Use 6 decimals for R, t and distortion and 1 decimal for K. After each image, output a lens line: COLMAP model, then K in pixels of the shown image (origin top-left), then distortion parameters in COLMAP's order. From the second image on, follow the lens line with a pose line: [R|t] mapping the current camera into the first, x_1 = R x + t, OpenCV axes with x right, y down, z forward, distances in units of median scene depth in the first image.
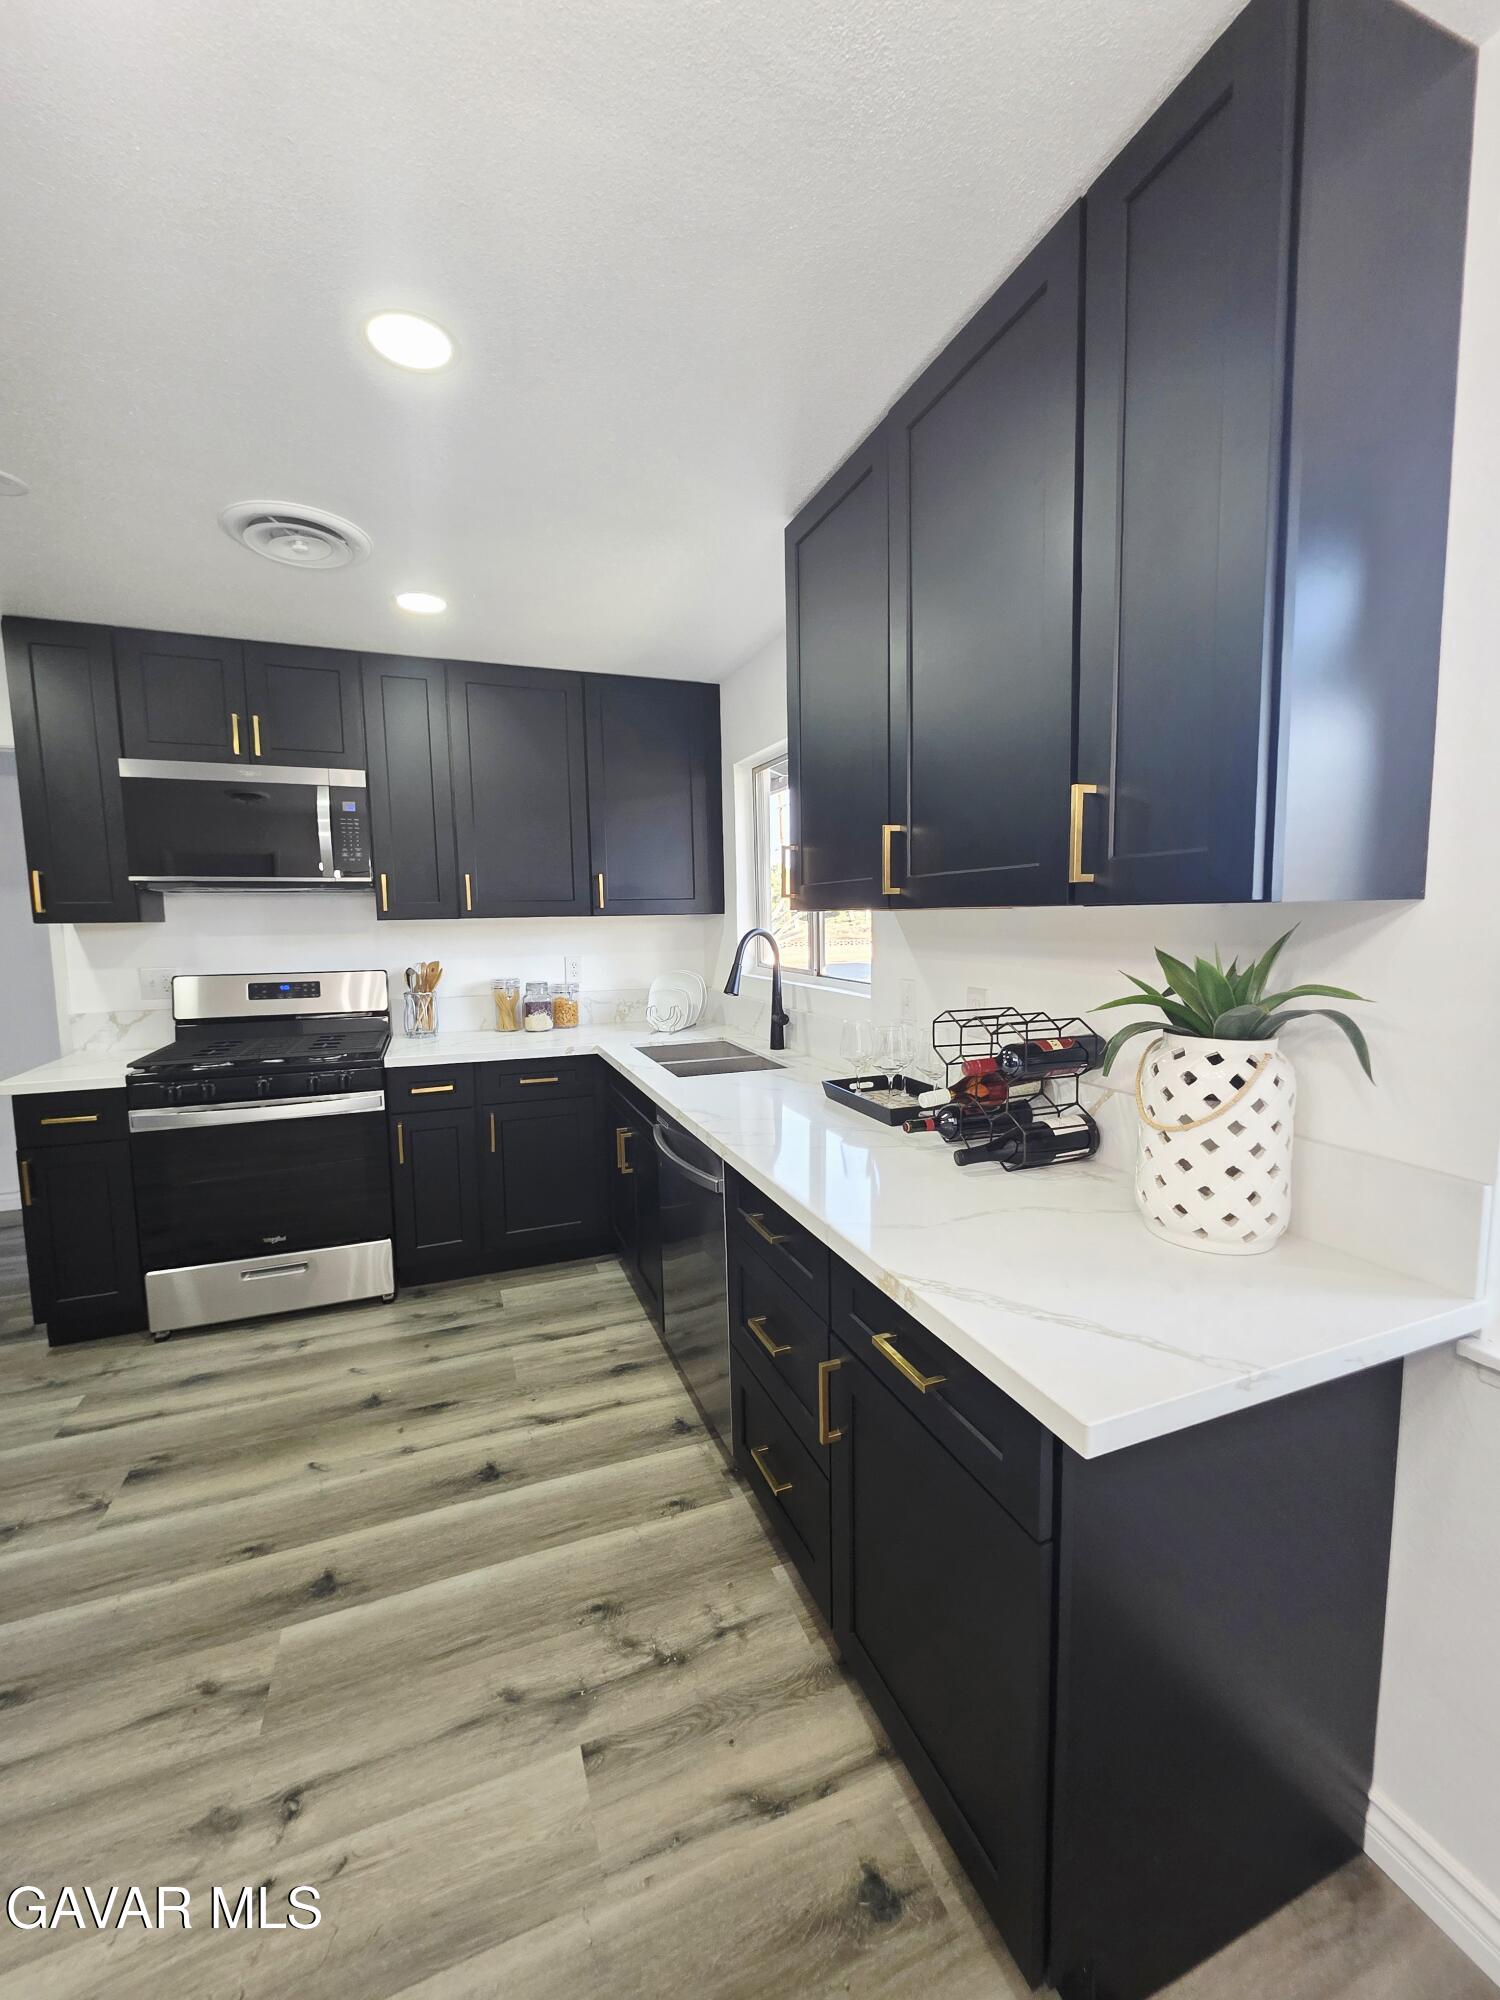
lens RADIAL K [[801.3, 0, 740.2], [0, 801.3, 1056.2], [0, 0, 1]] dist [0.001593, -0.000740]
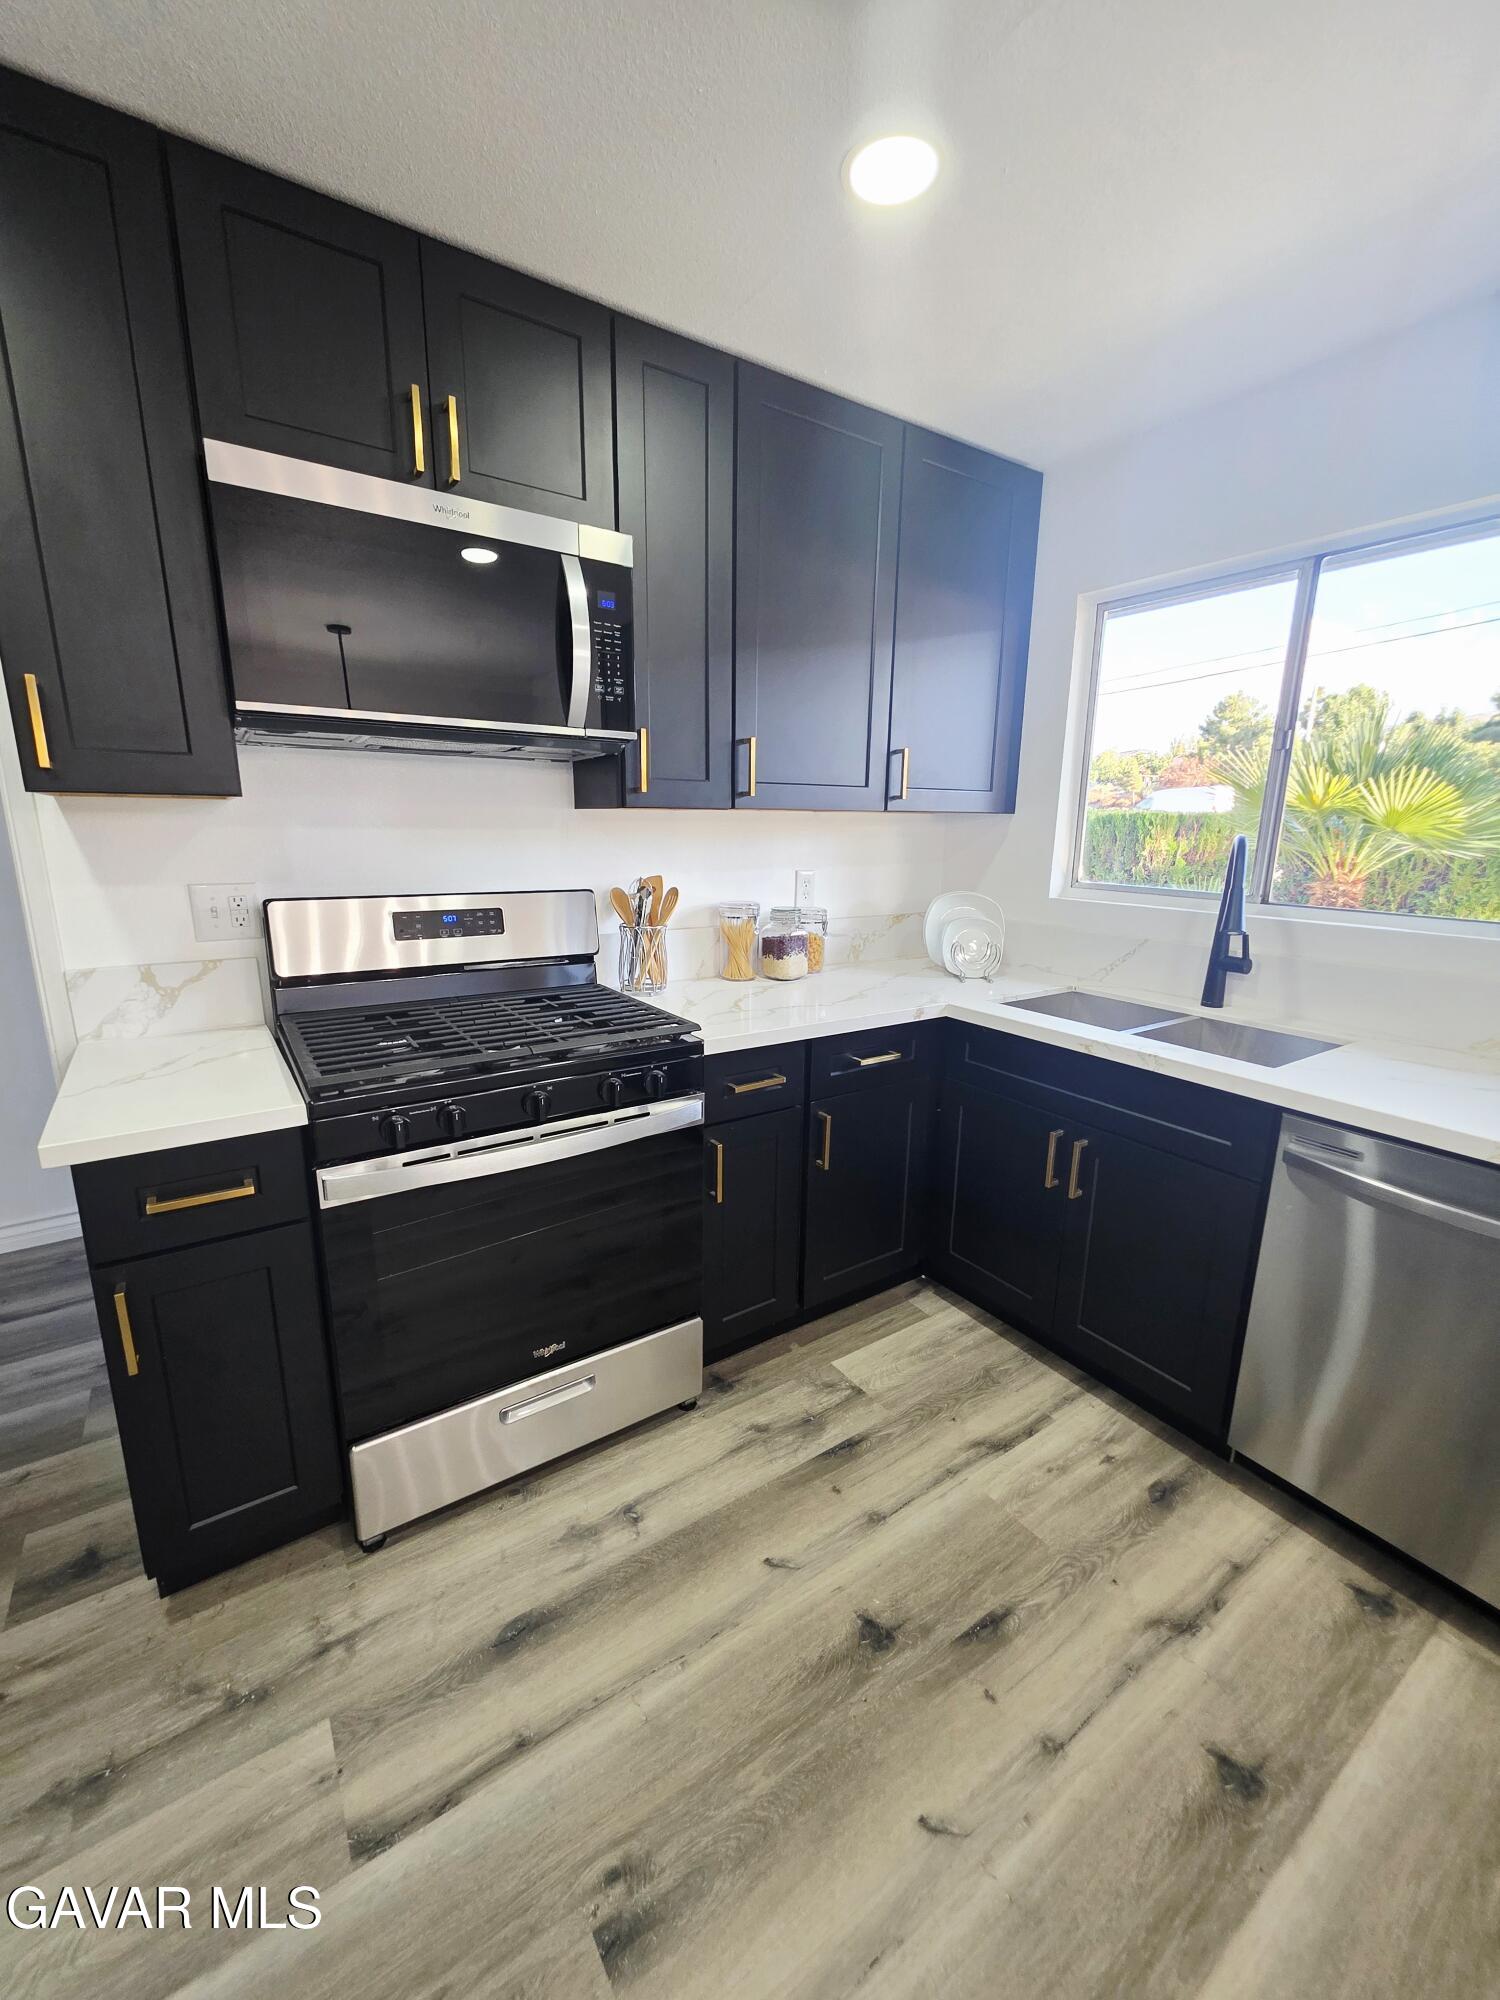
lens RADIAL K [[801.3, 0, 764.8], [0, 801.3, 1060.1], [0, 0, 1]] dist [0.001593, -0.000740]
pose [[0.973893, -0.038928, 0.223645, -0.548803], [0.012658, 0.992966, 0.117719, -0.055214], [-0.226655, -0.111815, 0.967536, 0.407757]]
